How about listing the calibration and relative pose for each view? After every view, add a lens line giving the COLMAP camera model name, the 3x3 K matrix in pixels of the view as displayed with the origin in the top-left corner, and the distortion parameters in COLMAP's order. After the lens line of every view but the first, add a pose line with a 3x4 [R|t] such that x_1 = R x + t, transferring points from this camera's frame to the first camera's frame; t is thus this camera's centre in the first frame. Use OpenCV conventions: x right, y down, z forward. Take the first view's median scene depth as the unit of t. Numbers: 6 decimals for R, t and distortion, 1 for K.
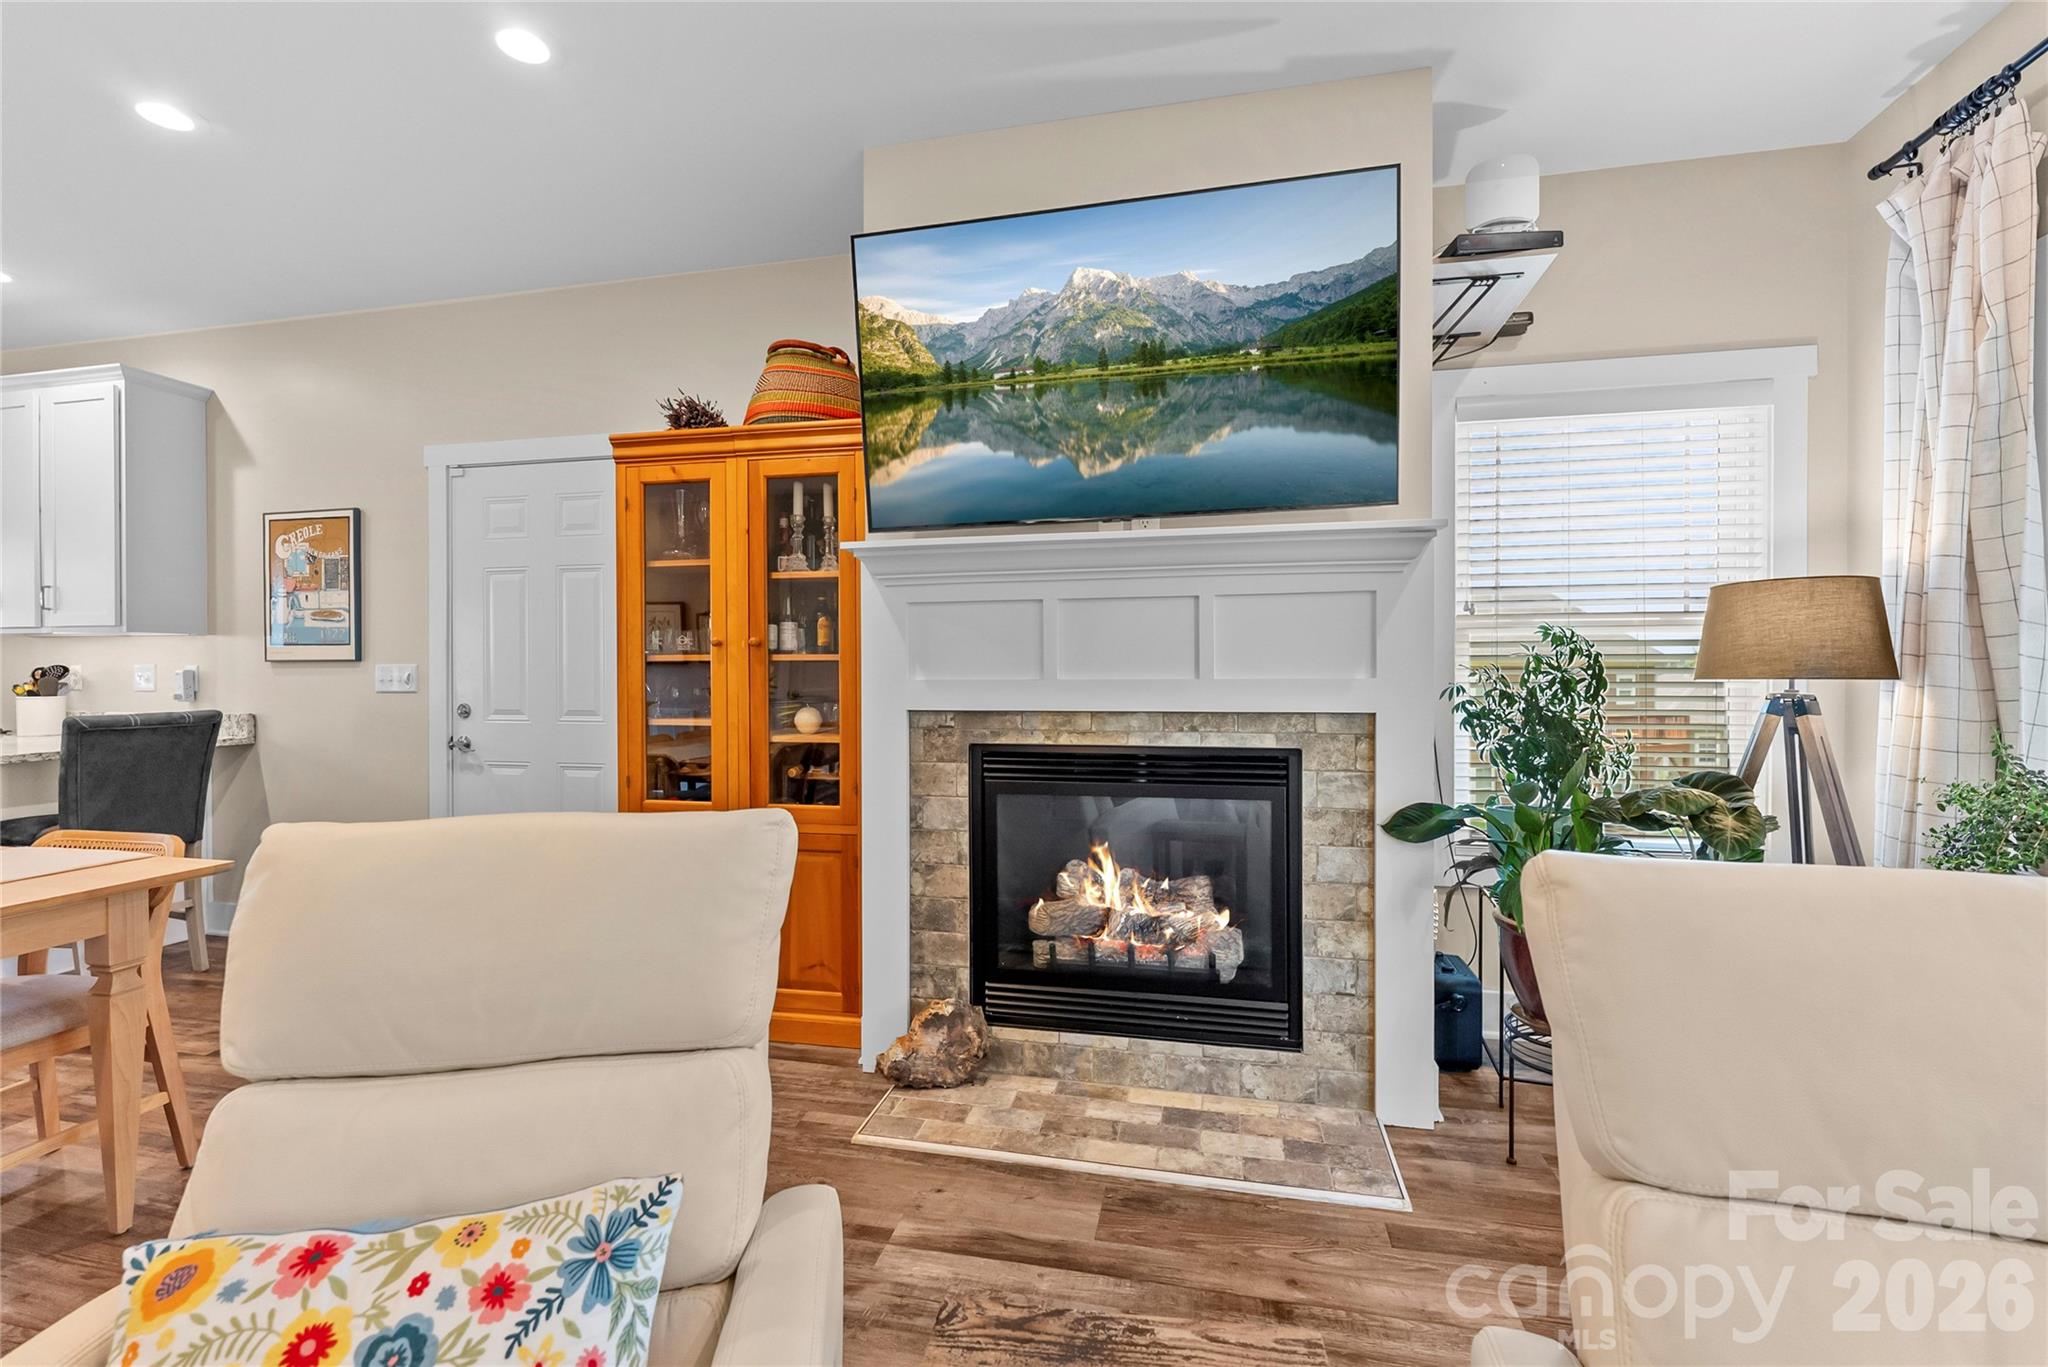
lens RADIAL K [[875.6, 0, 1027.0], [0, 875.6, 663.6], [0, 0, 1]] dist [0.001445, 0.000390]
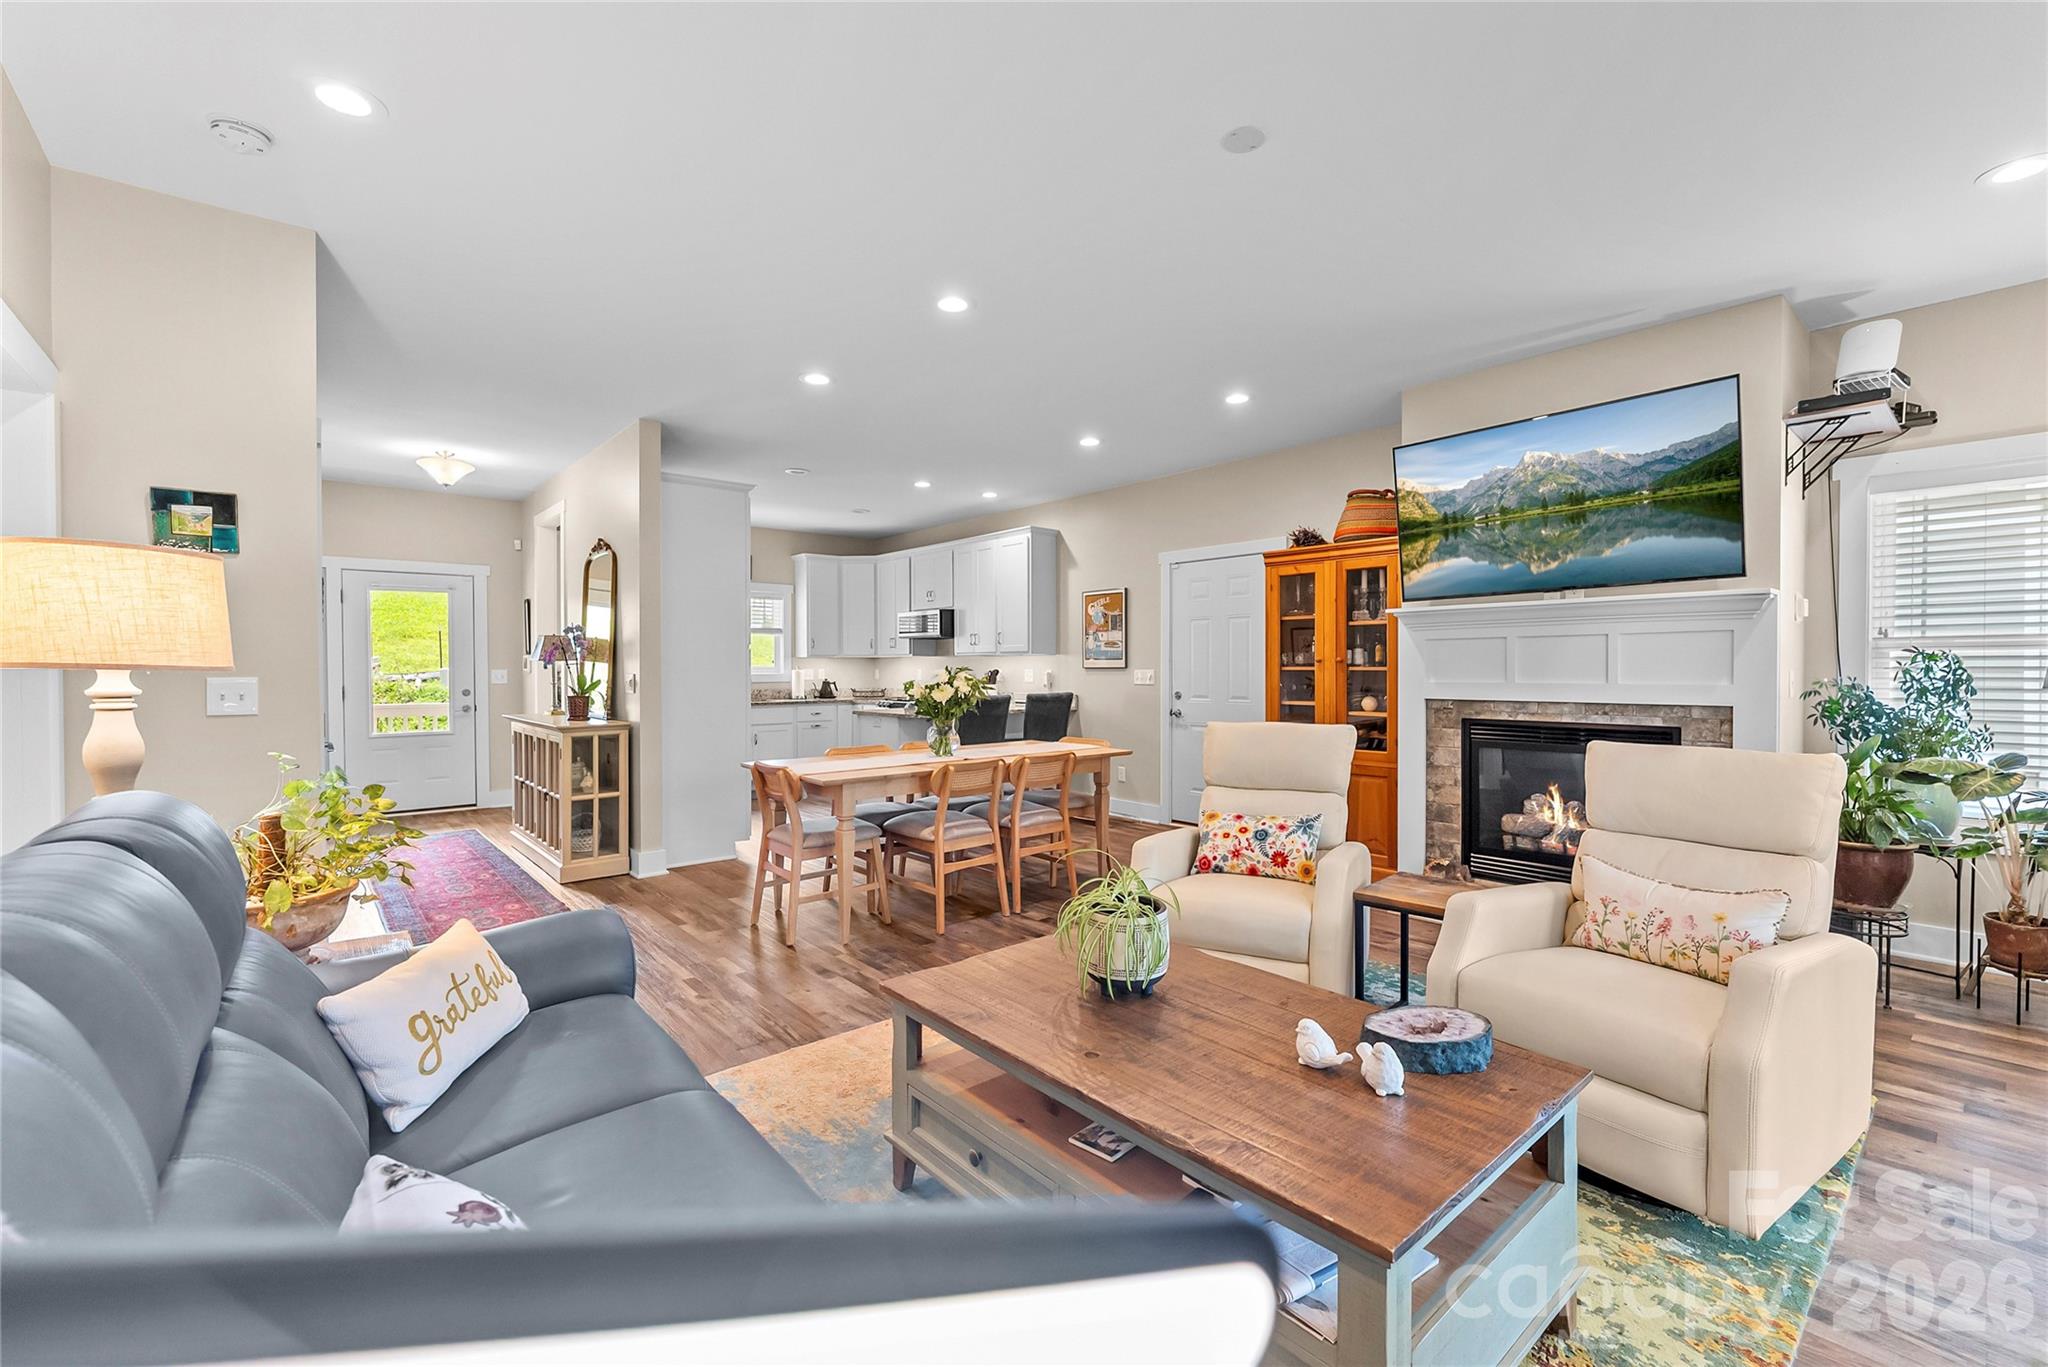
lens RADIAL K [[848.8, 0, 1036.5], [0, 848.8, 674.7], [0, 0, 1]] dist [-0.001726, -0.000068]
pose [[0.809049, 0.010236, -0.587652, 0.246382], [-0.001900, 0.999889, 0.014799, -0.022918], [0.587738, -0.010857, 0.808978, -0.905073]]
